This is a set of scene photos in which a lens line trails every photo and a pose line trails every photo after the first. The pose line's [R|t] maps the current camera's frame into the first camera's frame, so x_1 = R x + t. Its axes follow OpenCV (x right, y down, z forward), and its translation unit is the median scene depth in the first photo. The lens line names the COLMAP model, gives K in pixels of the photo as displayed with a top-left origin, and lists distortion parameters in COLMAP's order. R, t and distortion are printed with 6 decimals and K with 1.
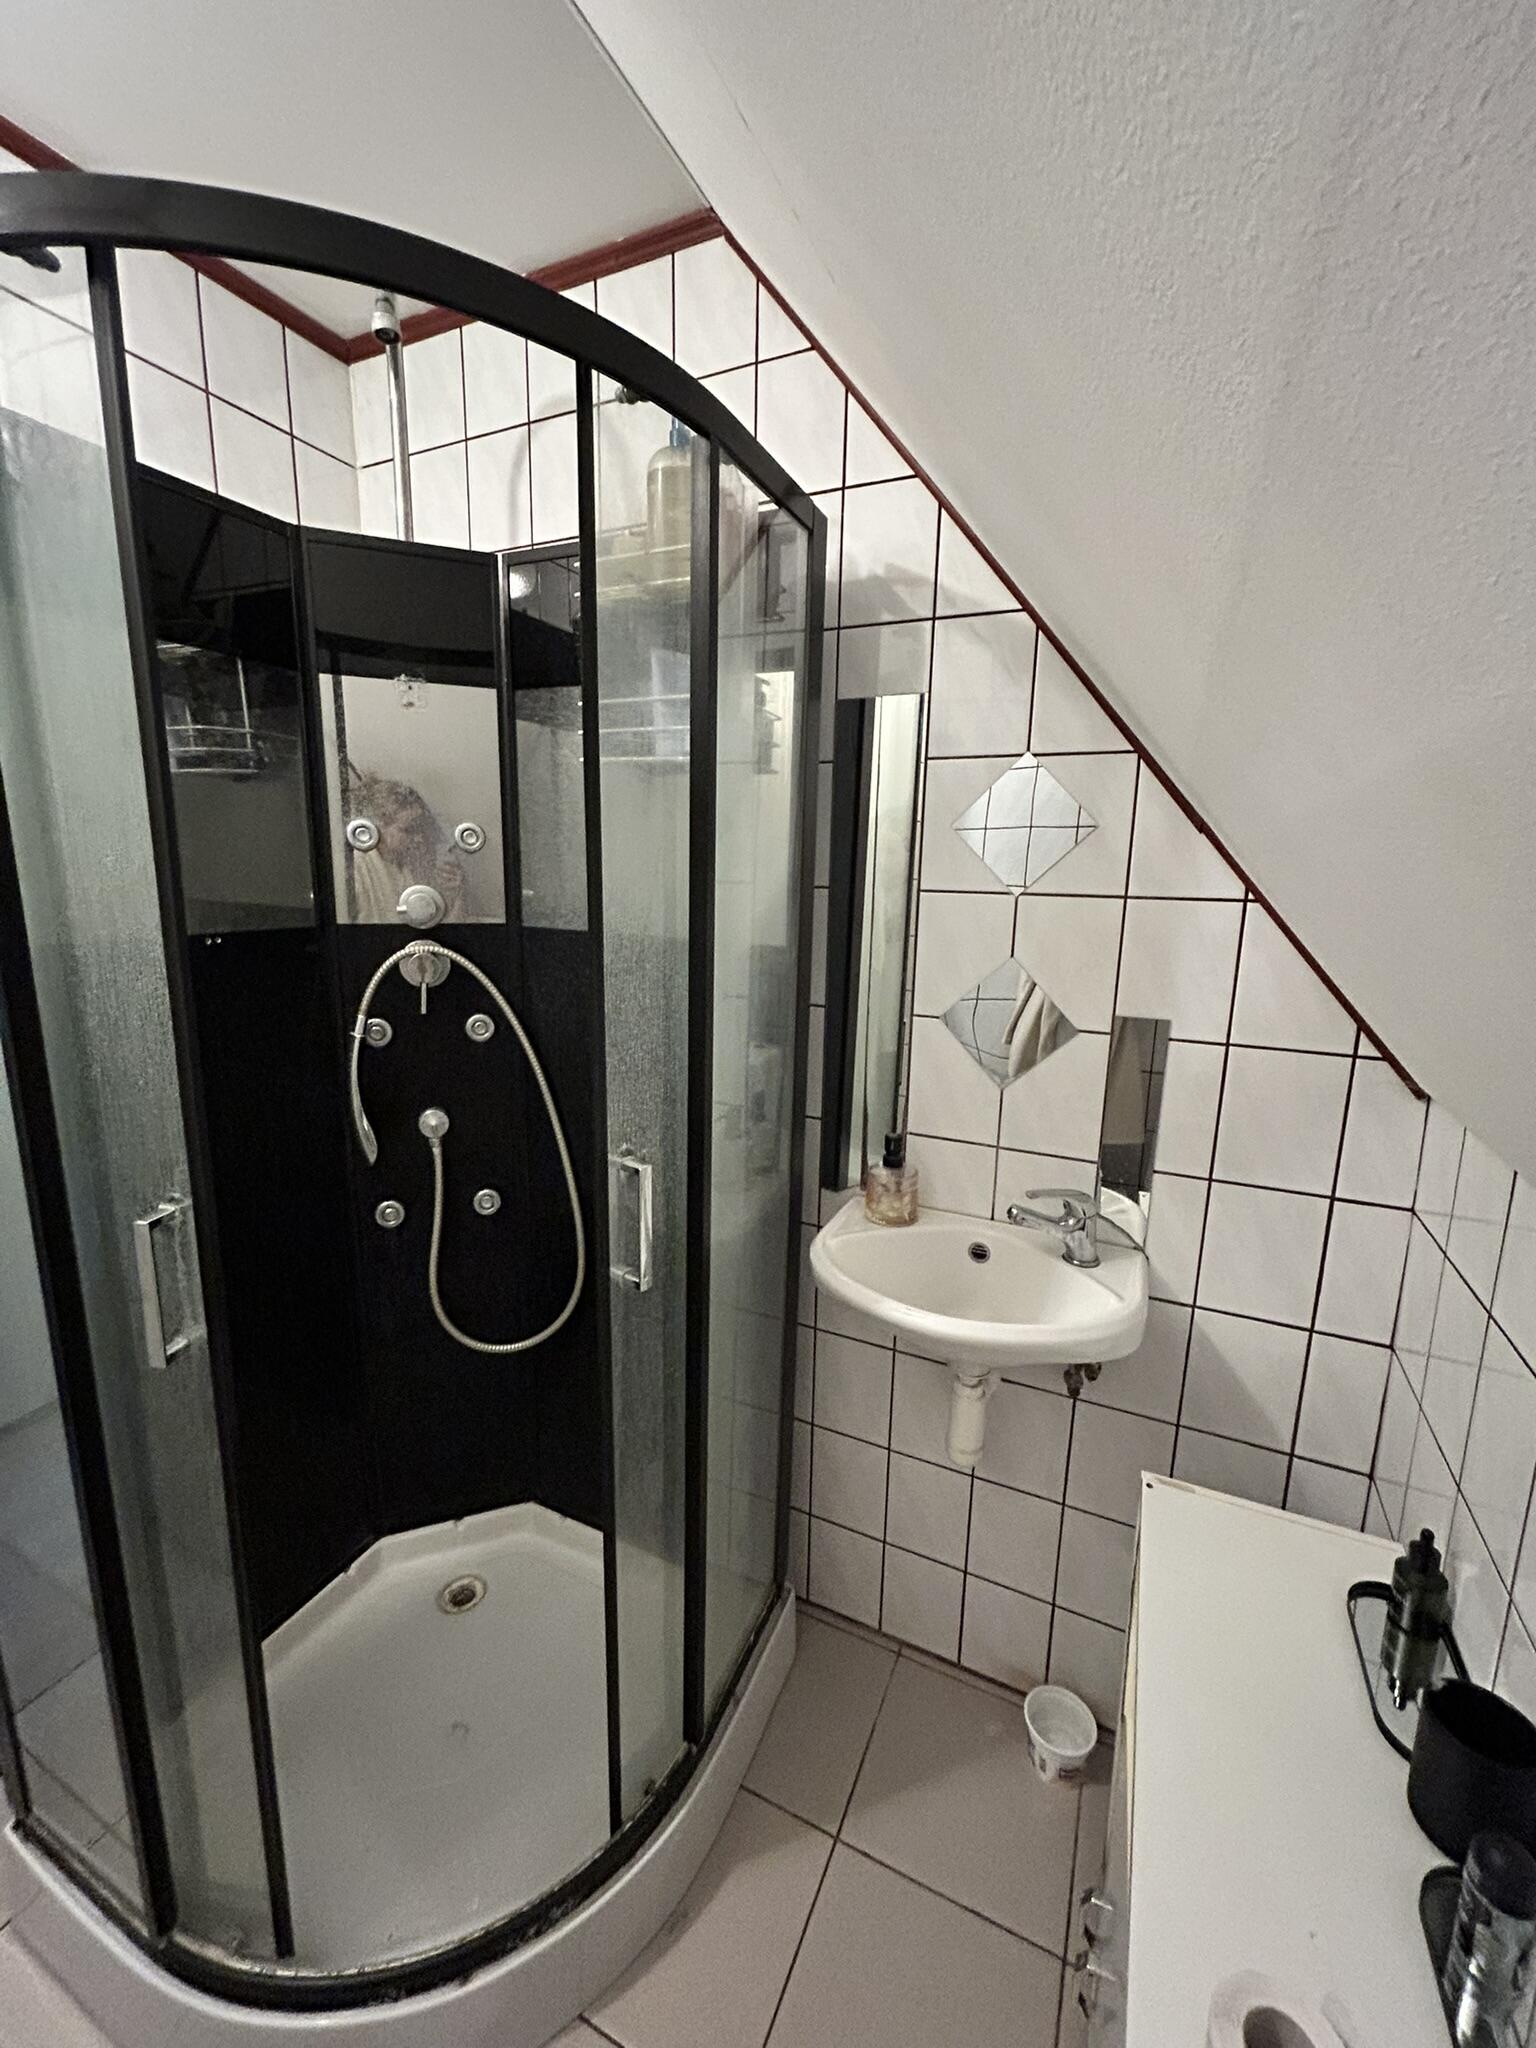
lens RADIAL K [[830.6, 0, 783.0], [0, 830.6, 1021.9], [0, 0, 1]] dist [-0.002807, 0.000997]
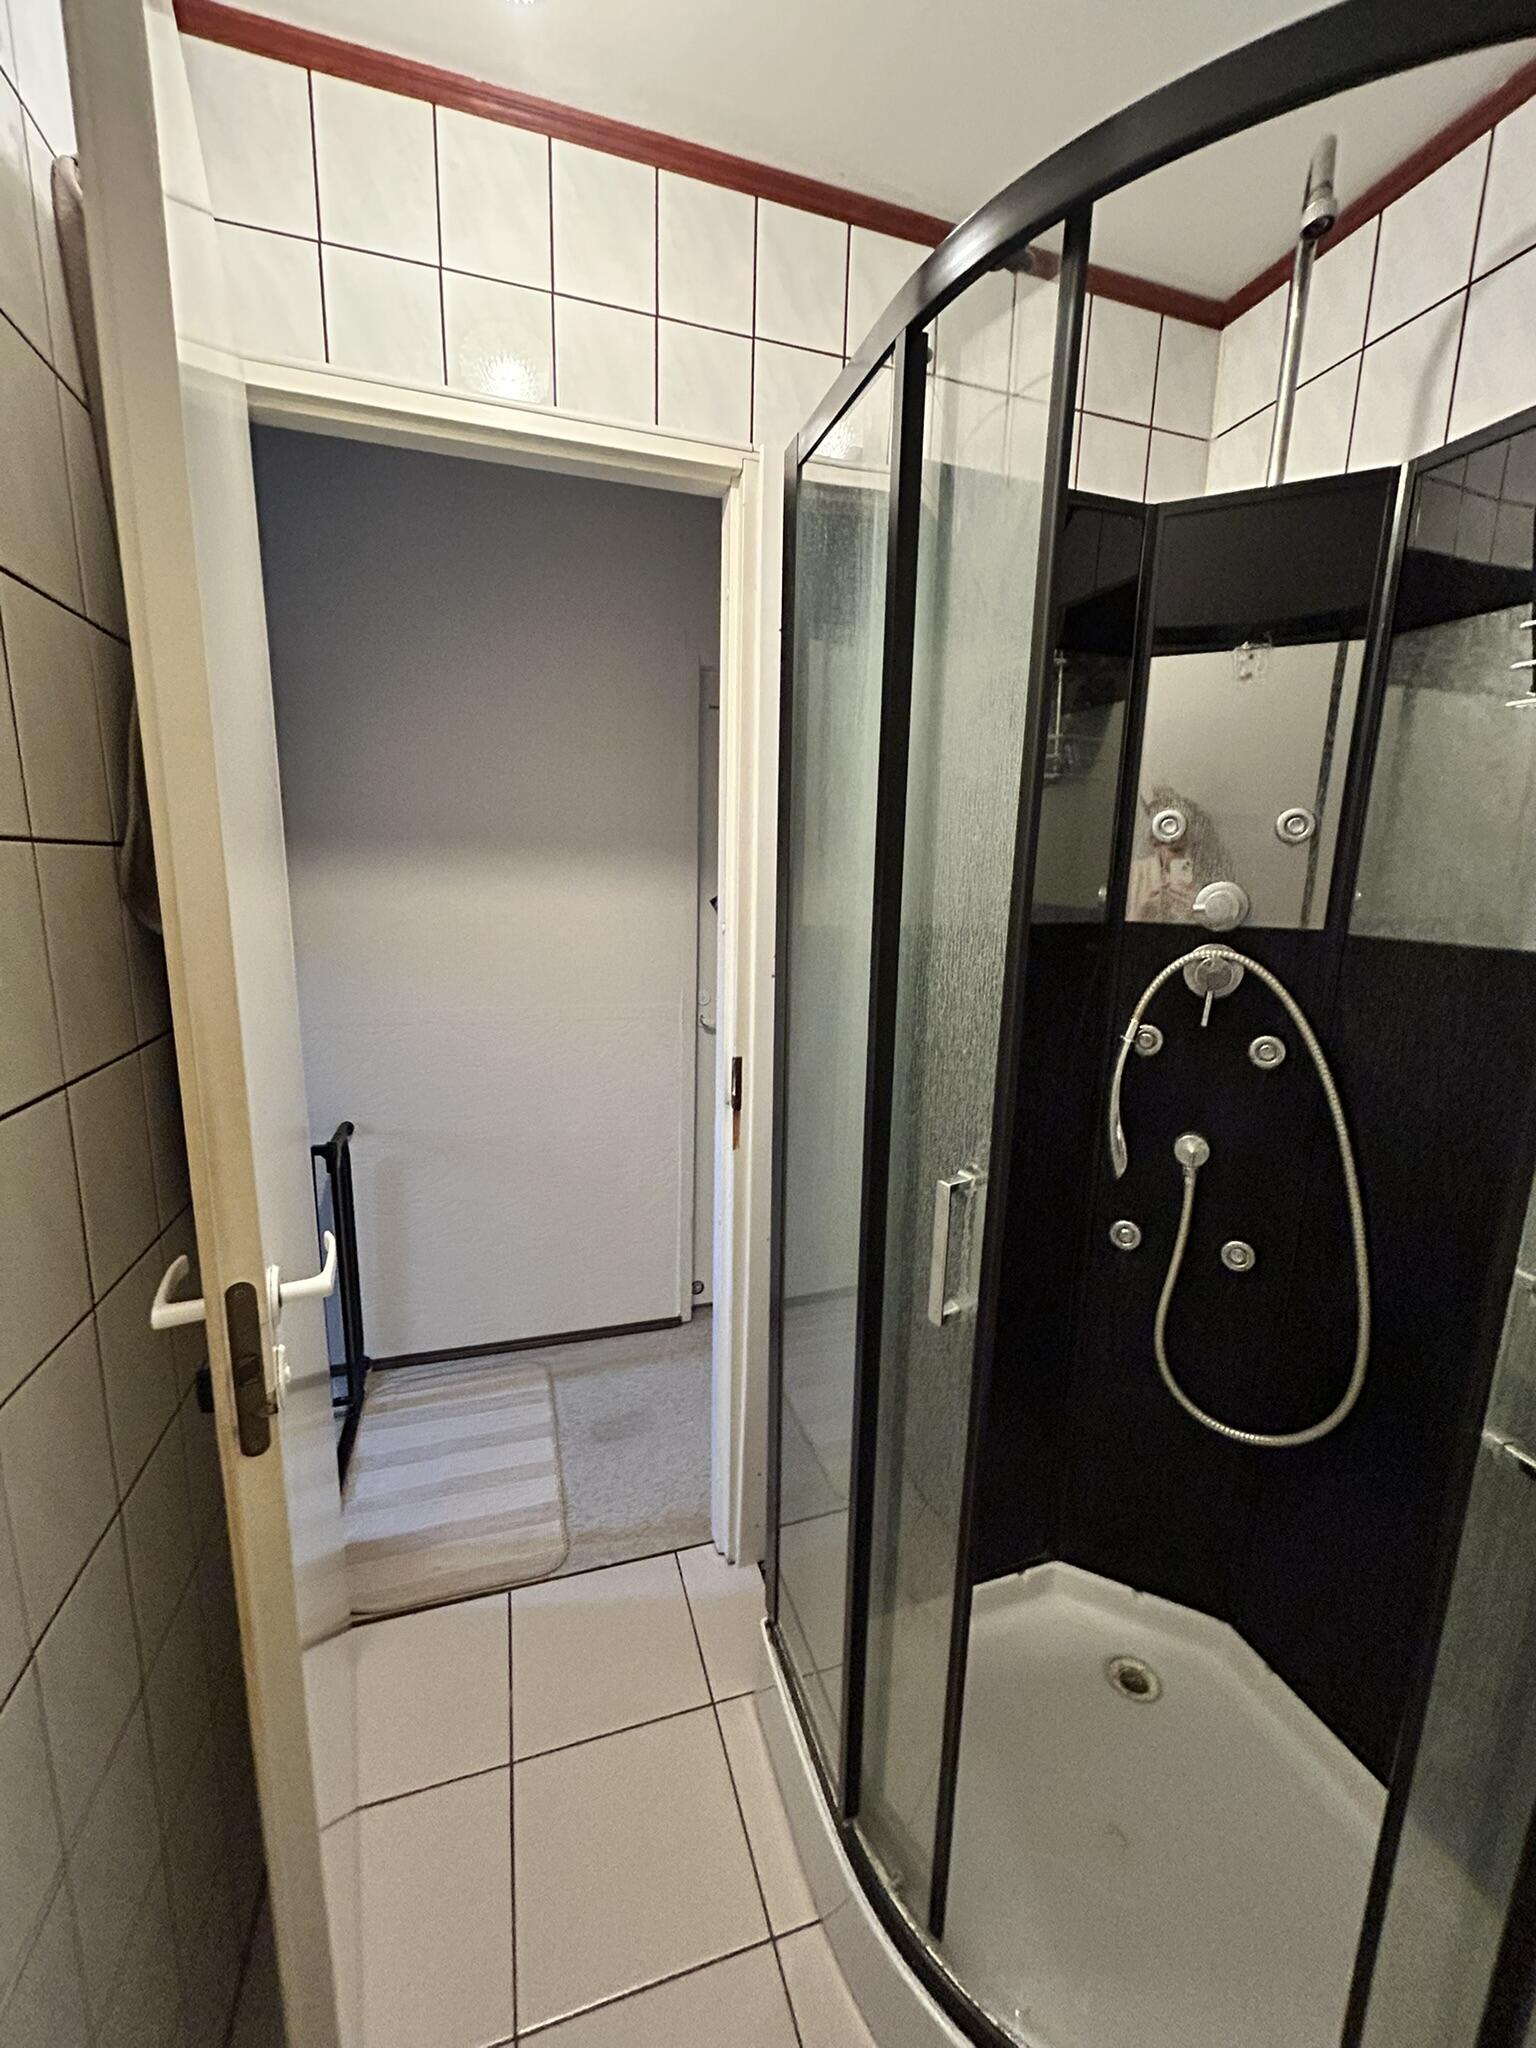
lens RADIAL K [[830.6, 0, 761.0], [0, 830.6, 1018.4], [0, 0, 1]] dist [-0.002807, 0.000997]
pose [[0.669508, 0.124491, -0.732299, -0.103896], [-0.142694, 0.989049, 0.037680, 0.015845], [0.728971, 0.079268, 0.679940, 0.055302]]
